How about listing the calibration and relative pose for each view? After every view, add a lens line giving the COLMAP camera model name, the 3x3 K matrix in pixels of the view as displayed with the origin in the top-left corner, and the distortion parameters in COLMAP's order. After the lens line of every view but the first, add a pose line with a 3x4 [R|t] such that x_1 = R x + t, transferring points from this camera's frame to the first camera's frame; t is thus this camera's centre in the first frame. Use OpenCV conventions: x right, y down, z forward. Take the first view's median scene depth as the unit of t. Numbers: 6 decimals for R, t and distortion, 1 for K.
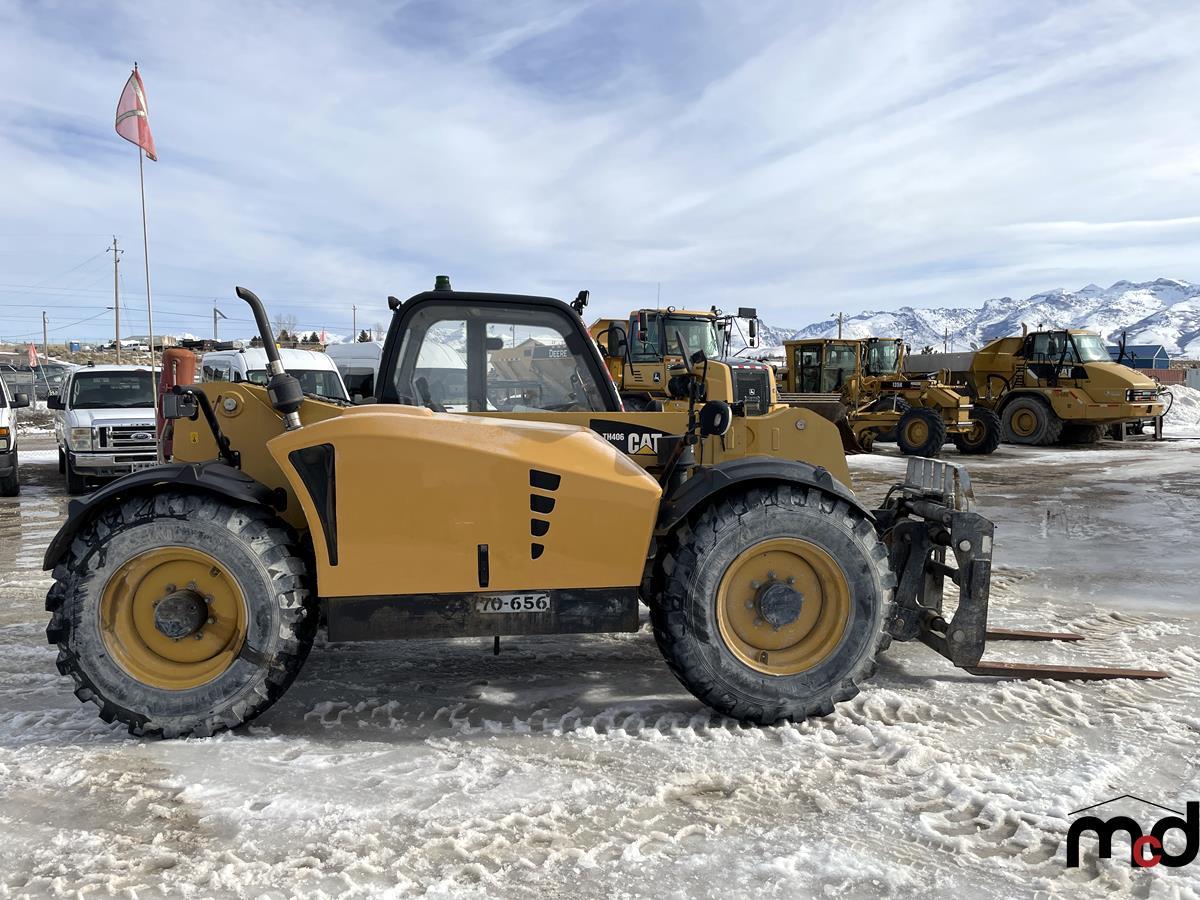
lens RADIAL K [[925.4, 0, 602.4], [0, 925.4, 449.9], [0, 0, 1]] dist [0.077832, -0.079593]
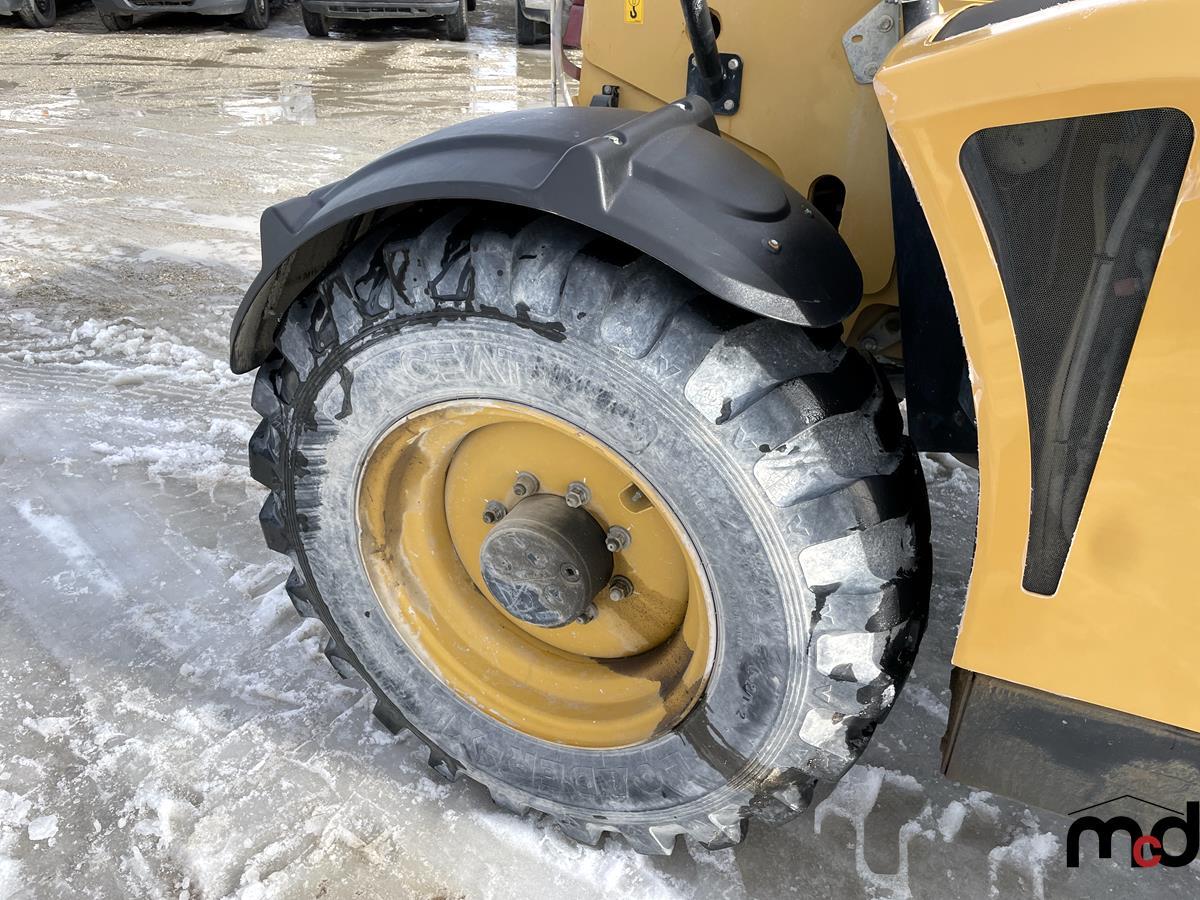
lens RADIAL K [[925.4, 0, 600.2], [0, 925.4, 455.1], [0, 0, 1]] dist [0.077832, -0.079593]
pose [[0.886715, 0.262181, -0.380787, -0.310670], [-0.068988, 0.889464, 0.451769, -0.025959], [0.457141, -0.374321, 0.806788, 0.749968]]
